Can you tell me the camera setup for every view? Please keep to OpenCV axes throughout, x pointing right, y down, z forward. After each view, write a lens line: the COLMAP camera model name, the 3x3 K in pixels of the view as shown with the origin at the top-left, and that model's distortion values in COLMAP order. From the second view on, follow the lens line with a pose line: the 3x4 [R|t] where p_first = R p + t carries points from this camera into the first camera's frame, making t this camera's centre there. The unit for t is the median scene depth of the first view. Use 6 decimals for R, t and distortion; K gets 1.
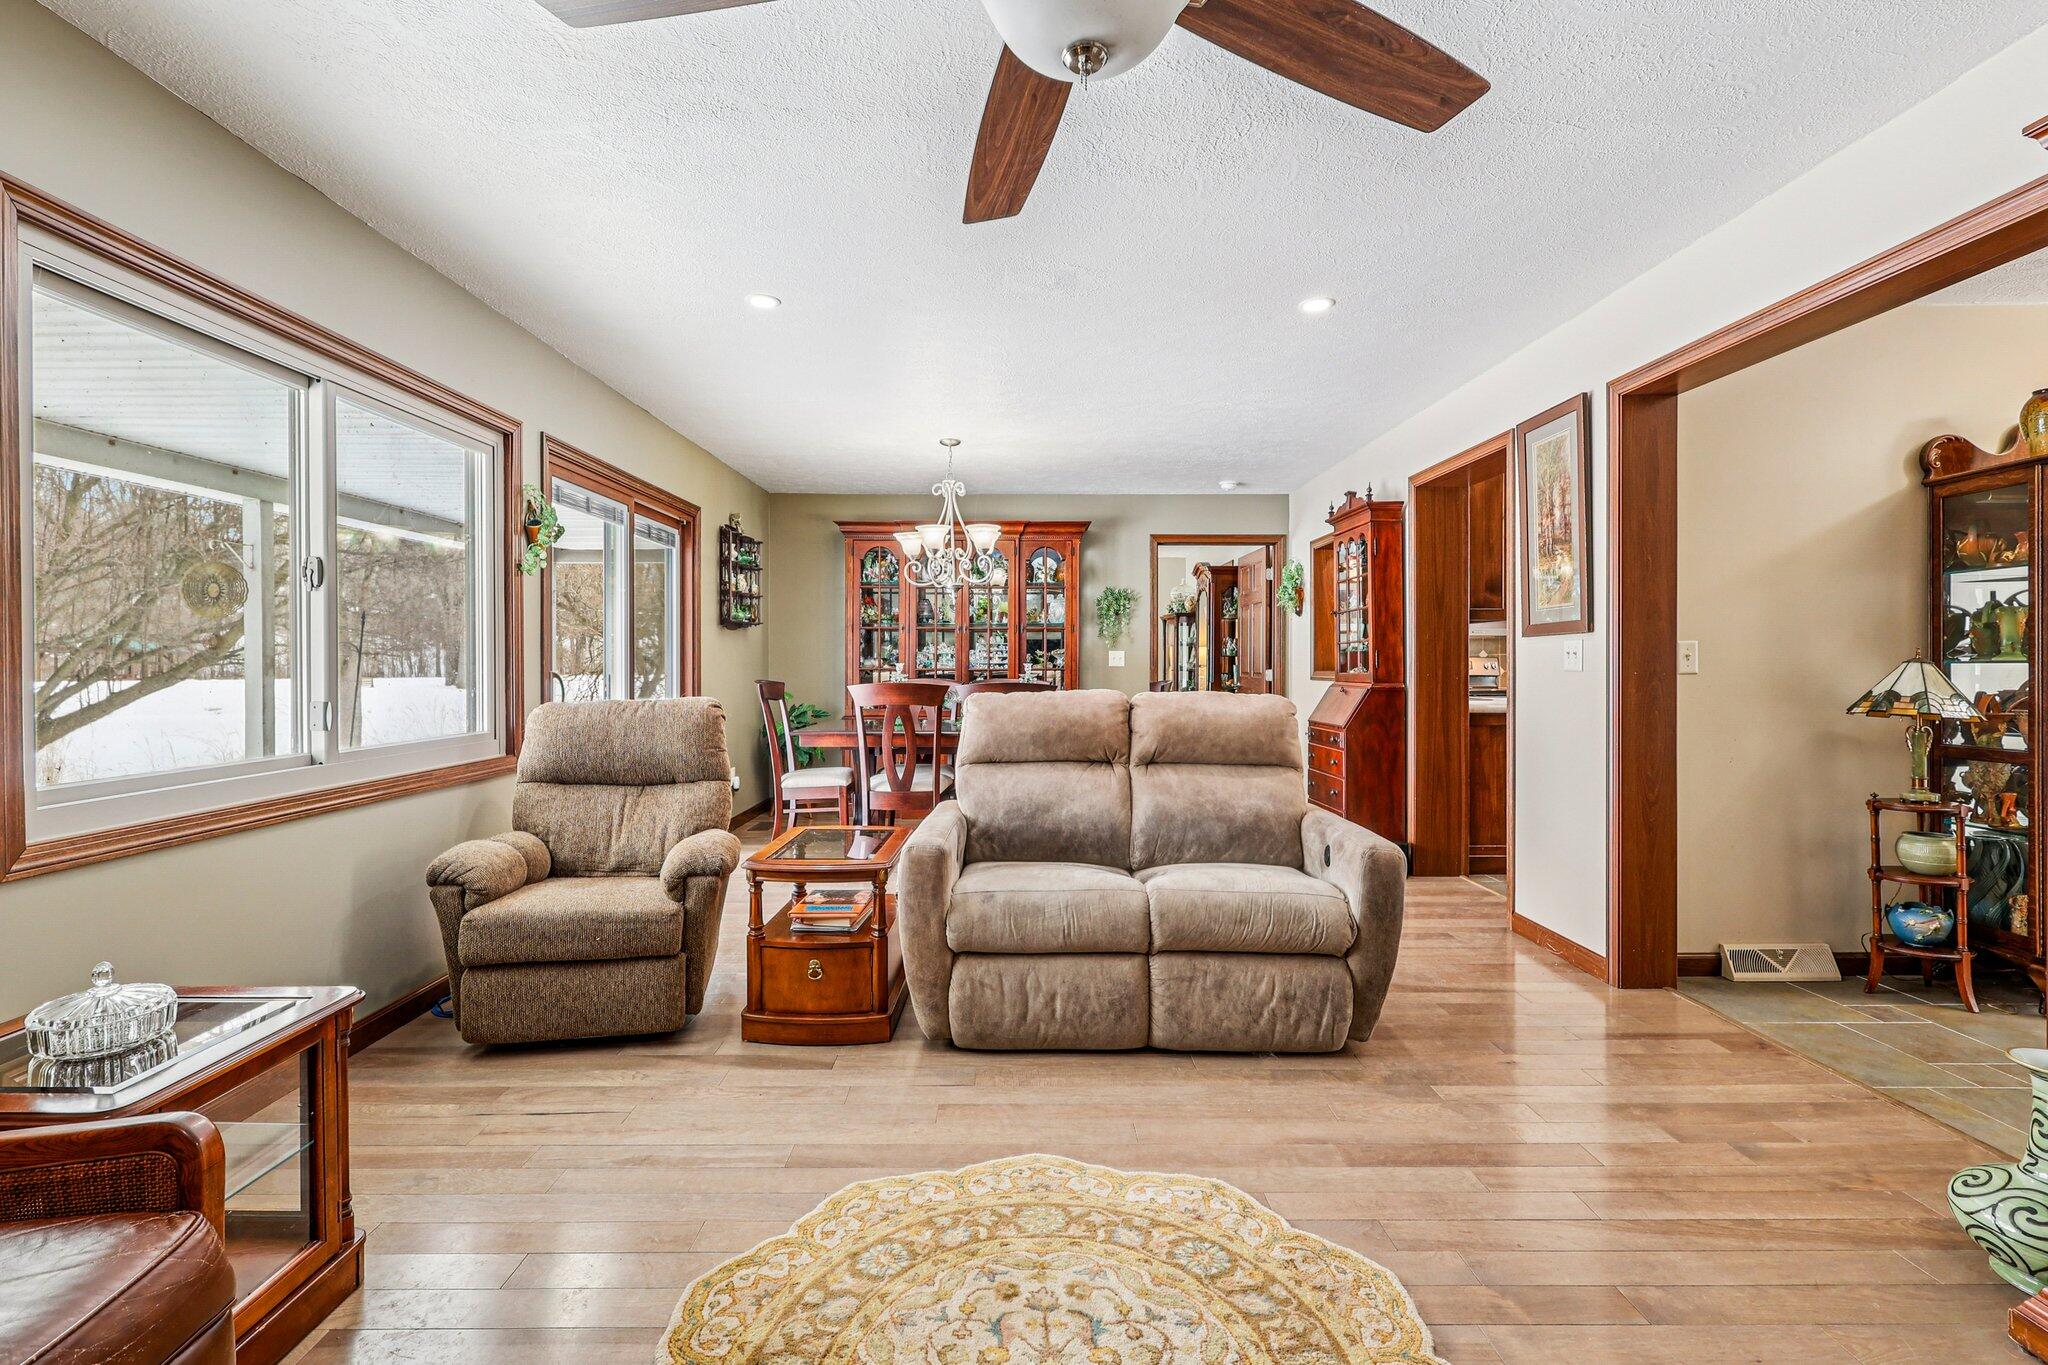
lens RADIAL K [[957.3, 0, 1025.4], [0, 957.3, 669.2], [0, 0, 1]] dist [0.000990, -0.000208]
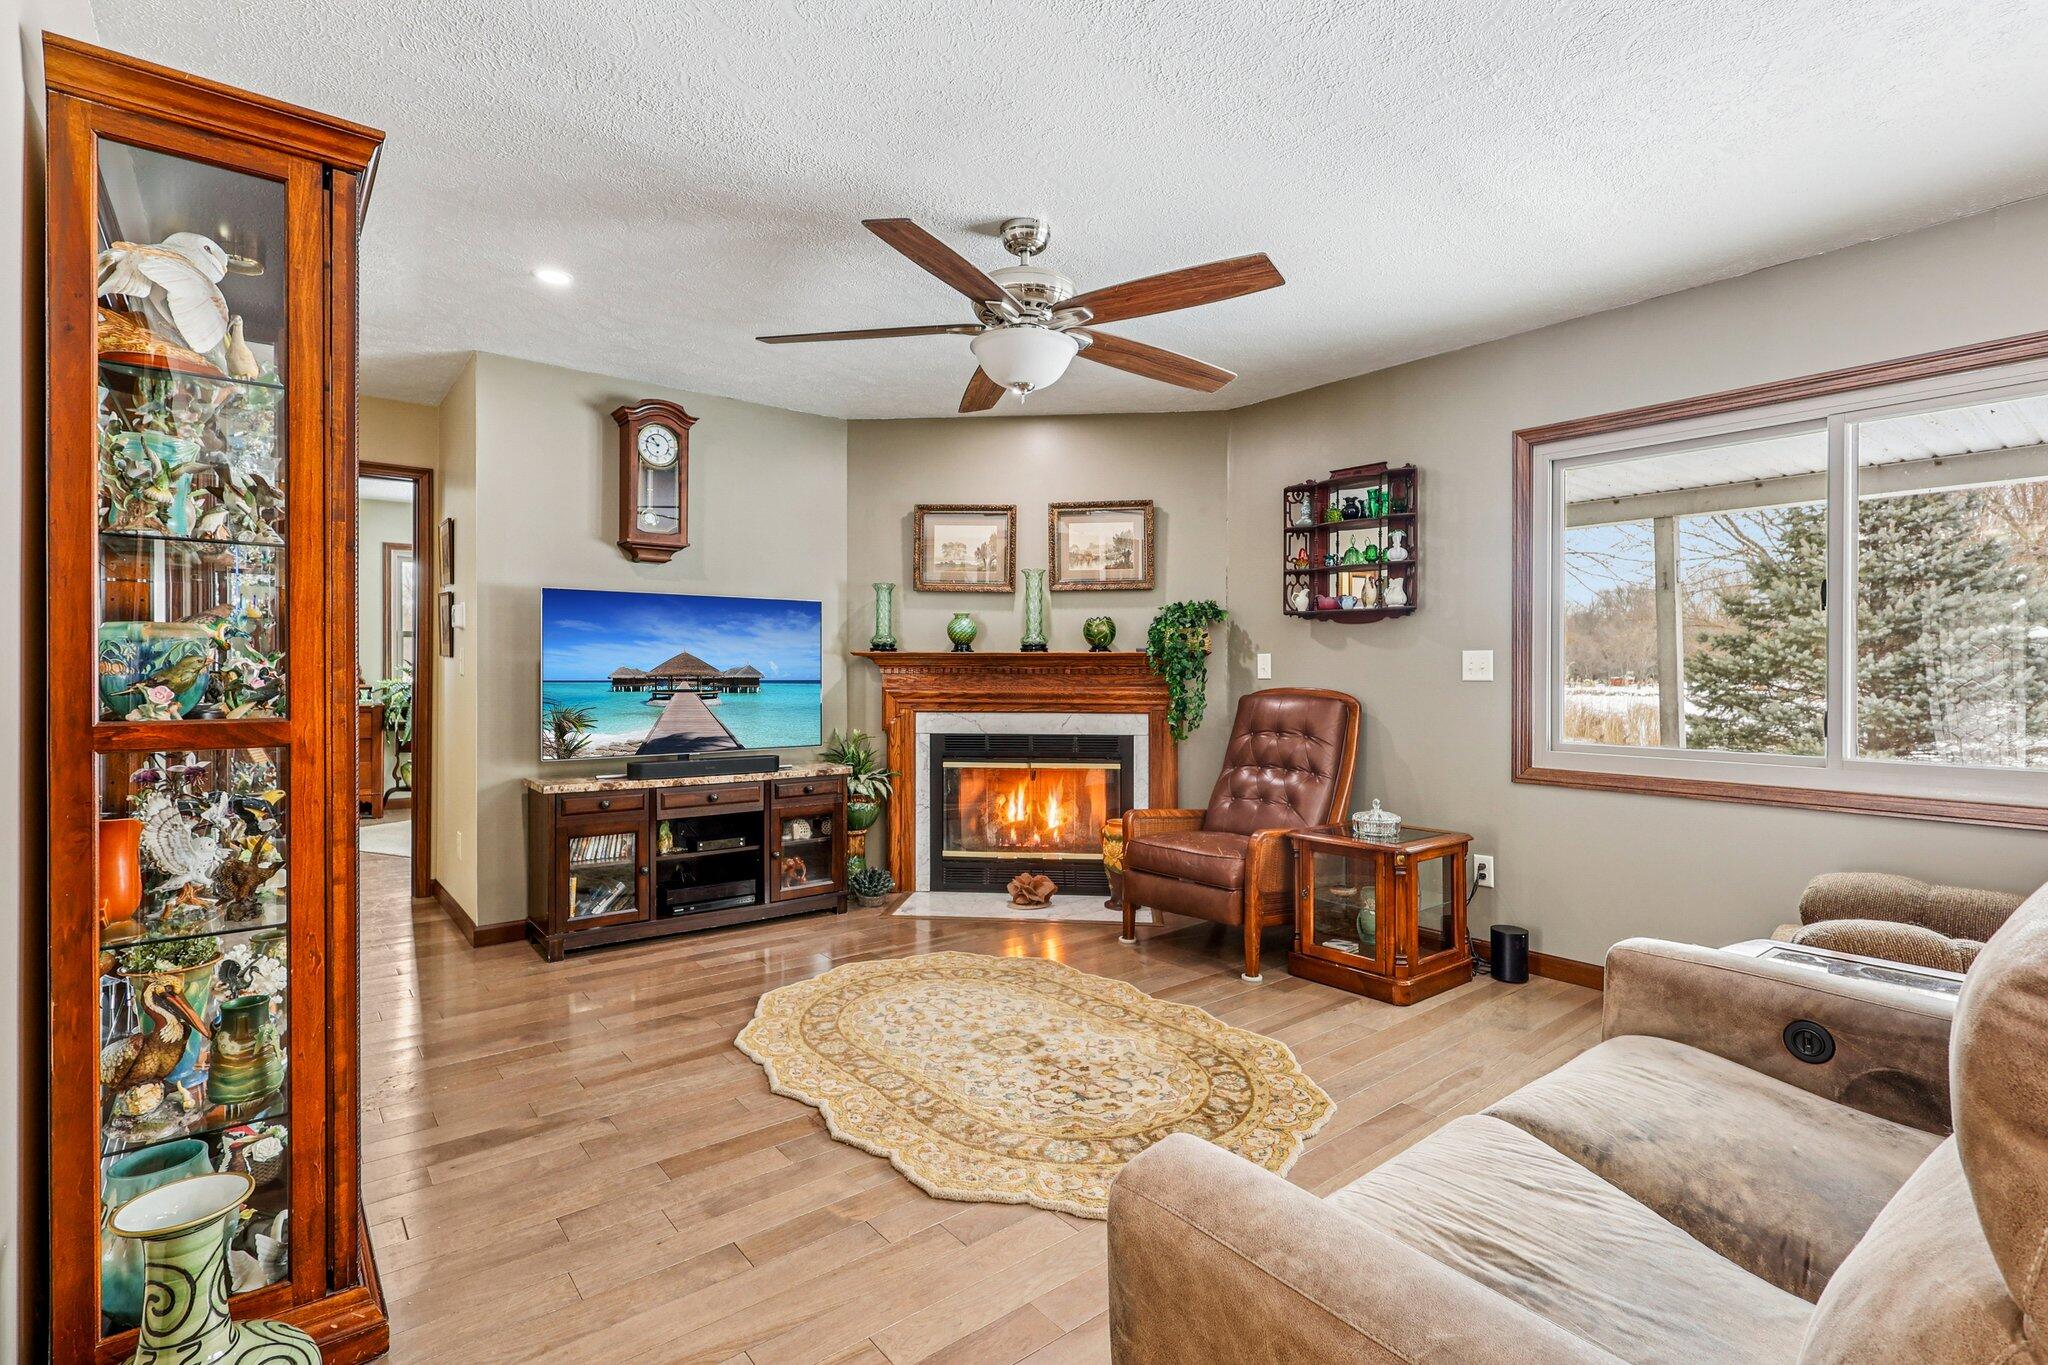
lens RADIAL K [[951.8, 0, 1023.5], [0, 951.8, 677.1], [0, 0, 1]] dist [0.002334, 0.001440]
pose [[-0.781999, 0.004258, -0.623266, 1.052062], [-0.002636, 0.999945, 0.010139, -0.014444], [0.623274, 0.009572, -0.781945, 2.033046]]
